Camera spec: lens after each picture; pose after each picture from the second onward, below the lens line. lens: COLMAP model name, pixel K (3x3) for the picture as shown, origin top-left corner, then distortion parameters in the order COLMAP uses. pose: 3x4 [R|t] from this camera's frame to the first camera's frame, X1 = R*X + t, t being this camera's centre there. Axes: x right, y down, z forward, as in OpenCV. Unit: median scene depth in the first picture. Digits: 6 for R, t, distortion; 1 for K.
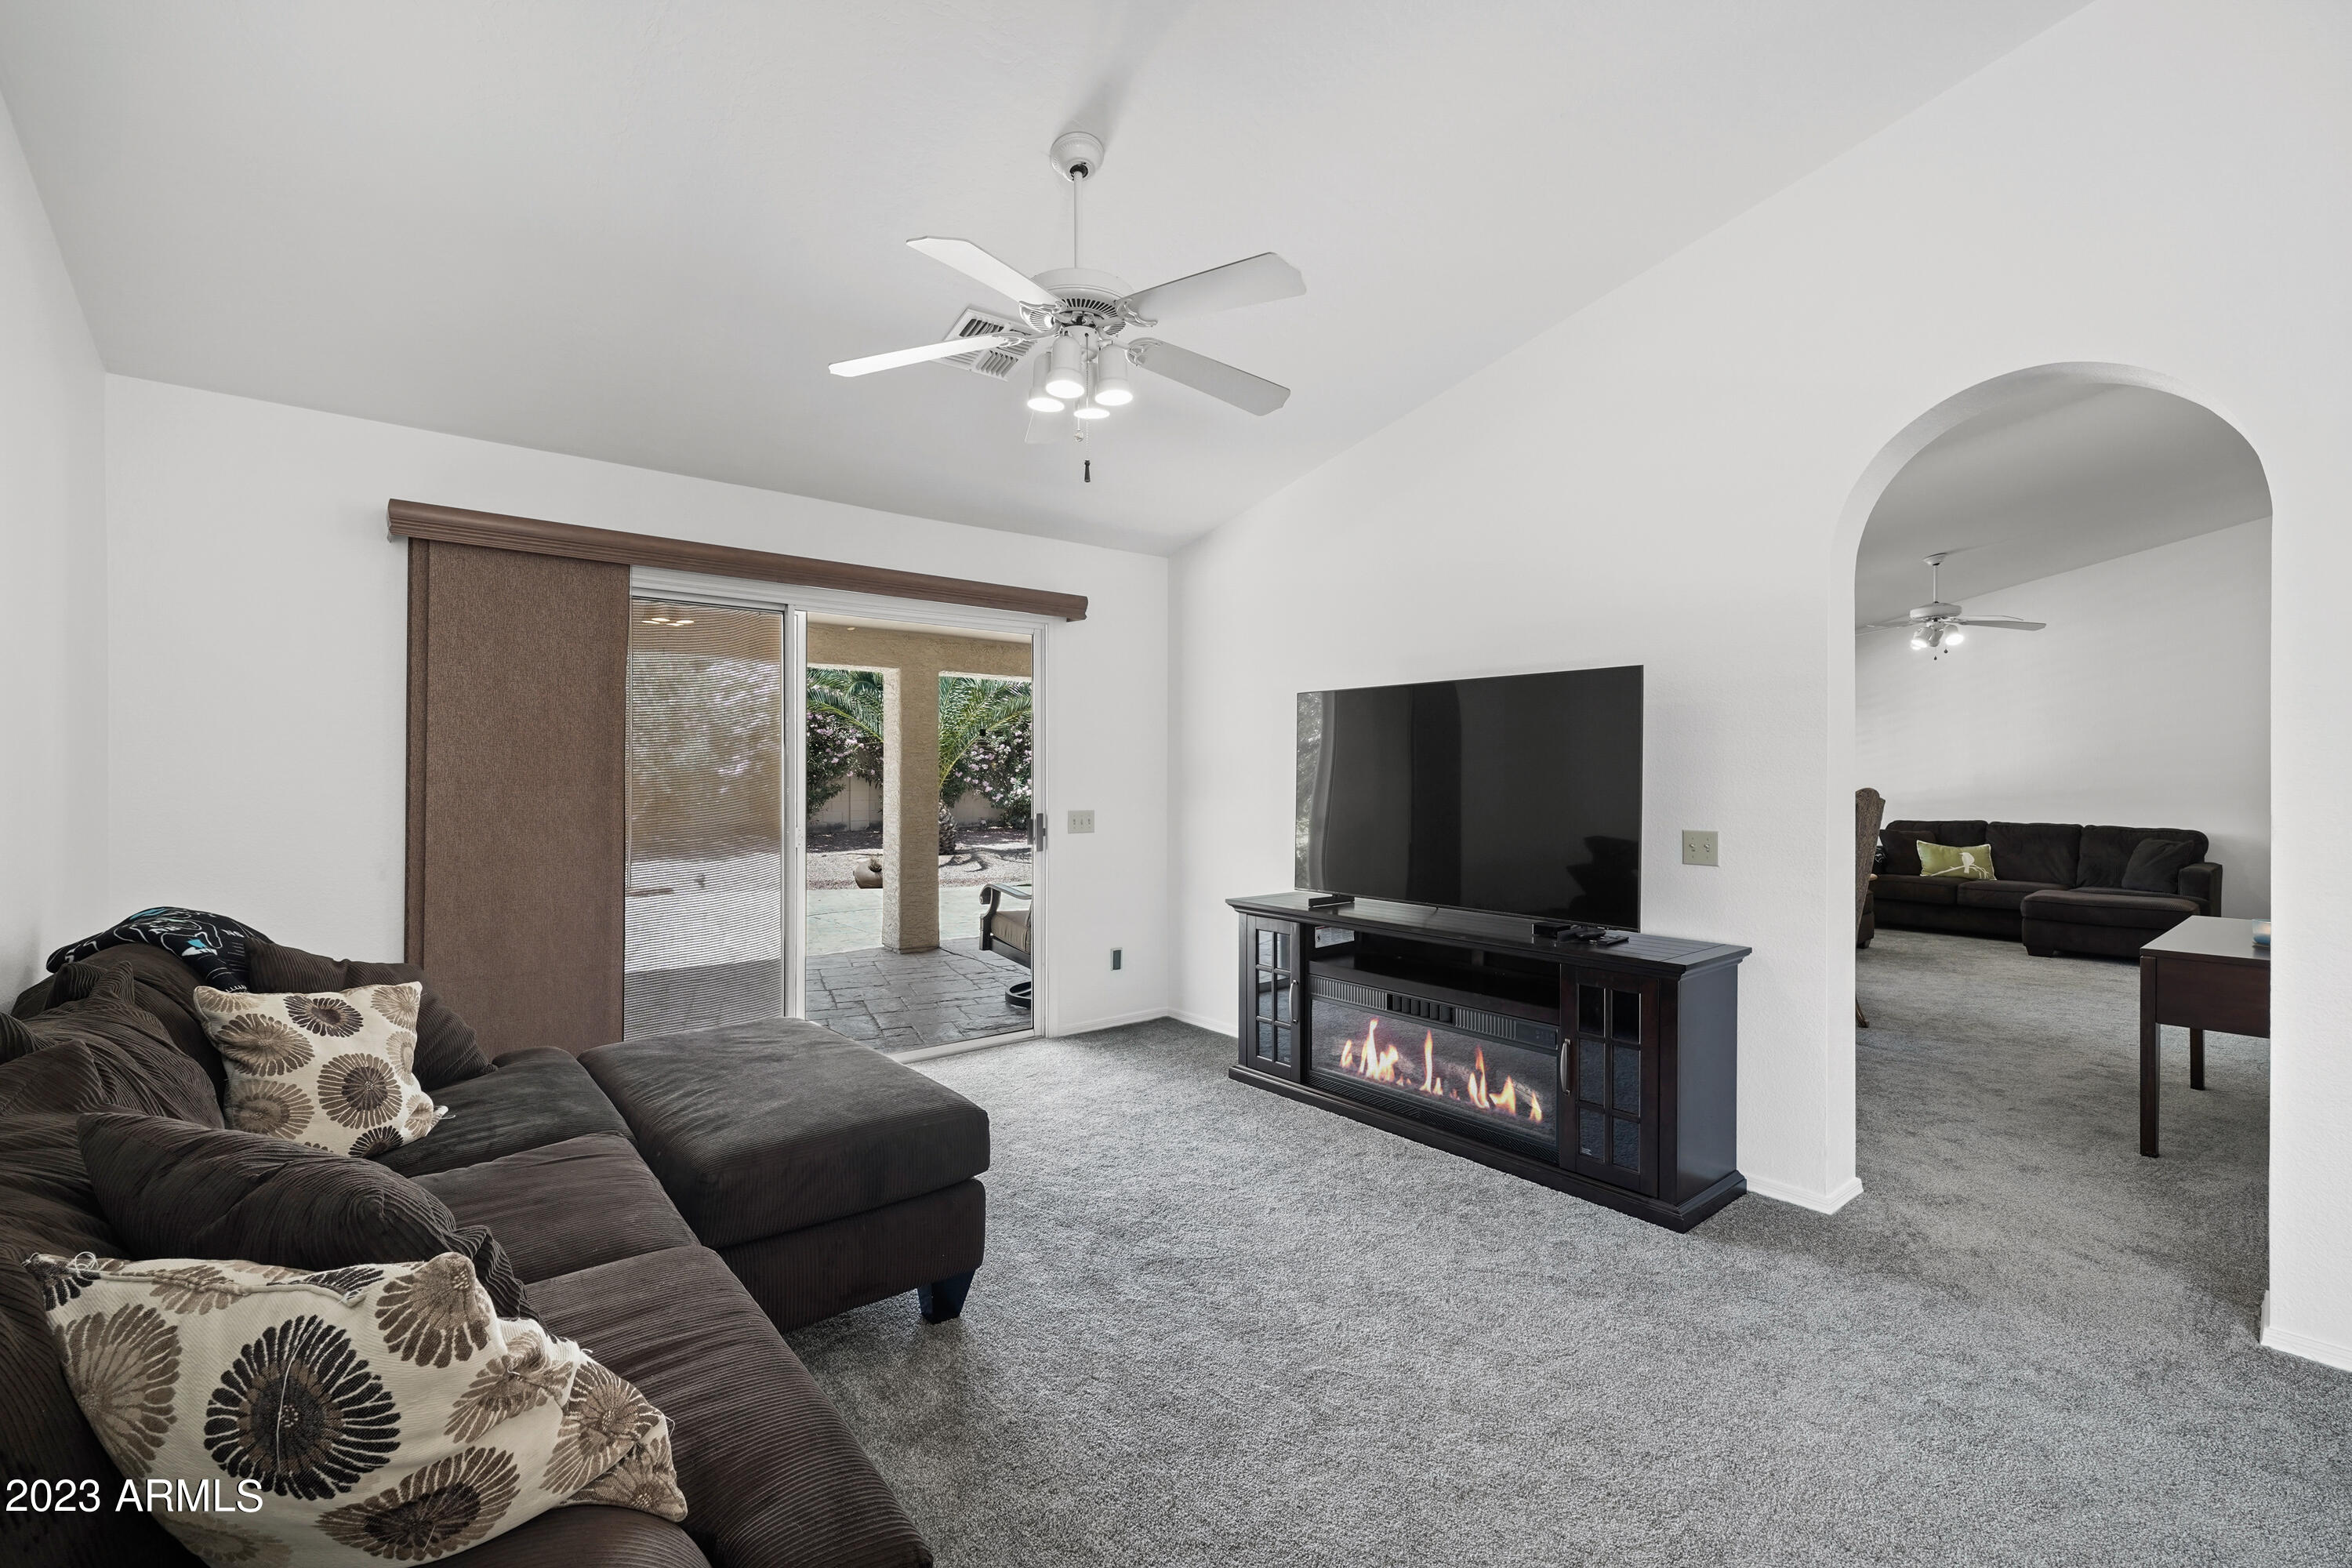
lens RADIAL K [[1010.1, 0, 1176.0], [0, 1010.1, 784.0], [0, 0, 1]] dist [-0.000617, -0.000156]
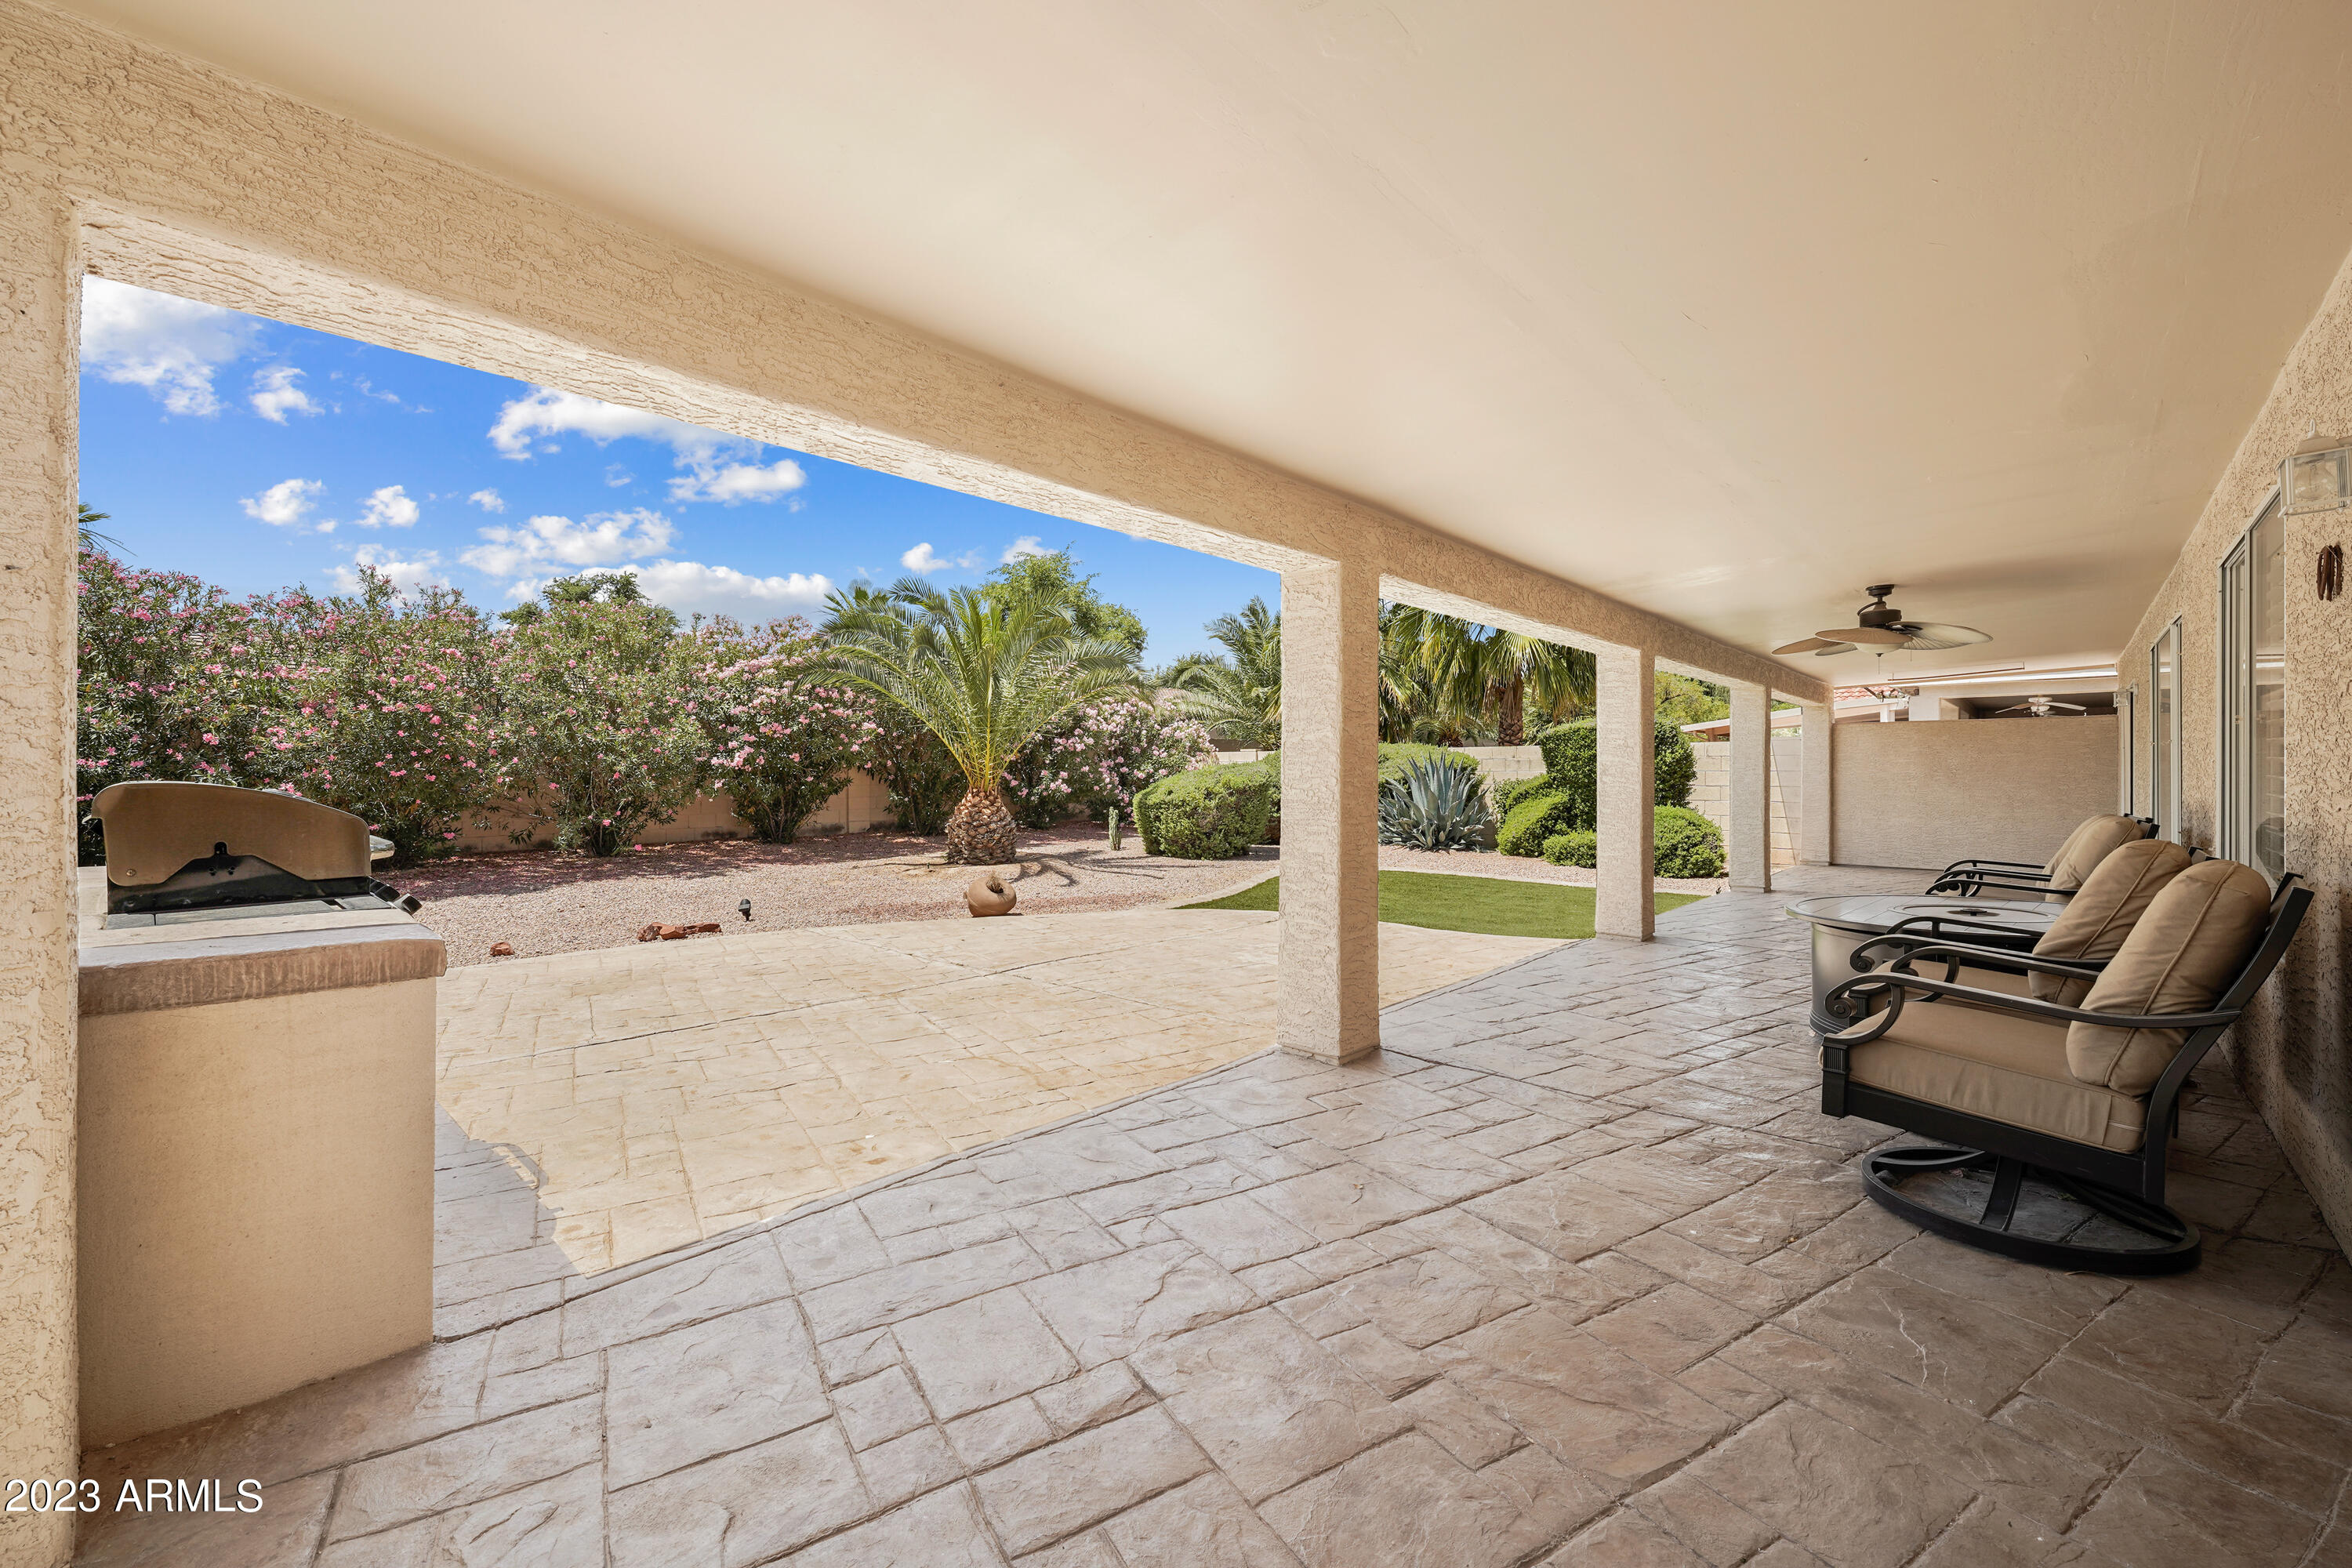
lens RADIAL K [[962.1, 0, 1176.0], [0, 962.1, 784.0], [0, 0, 1]] dist [0.000046, 0.000133]
pose [[0.991749, -0.002651, 0.128169, -0.345664], [0.002131, 0.999989, 0.004189, 0.005410], [-0.128179, -0.003881, 0.991743, 0.382648]]
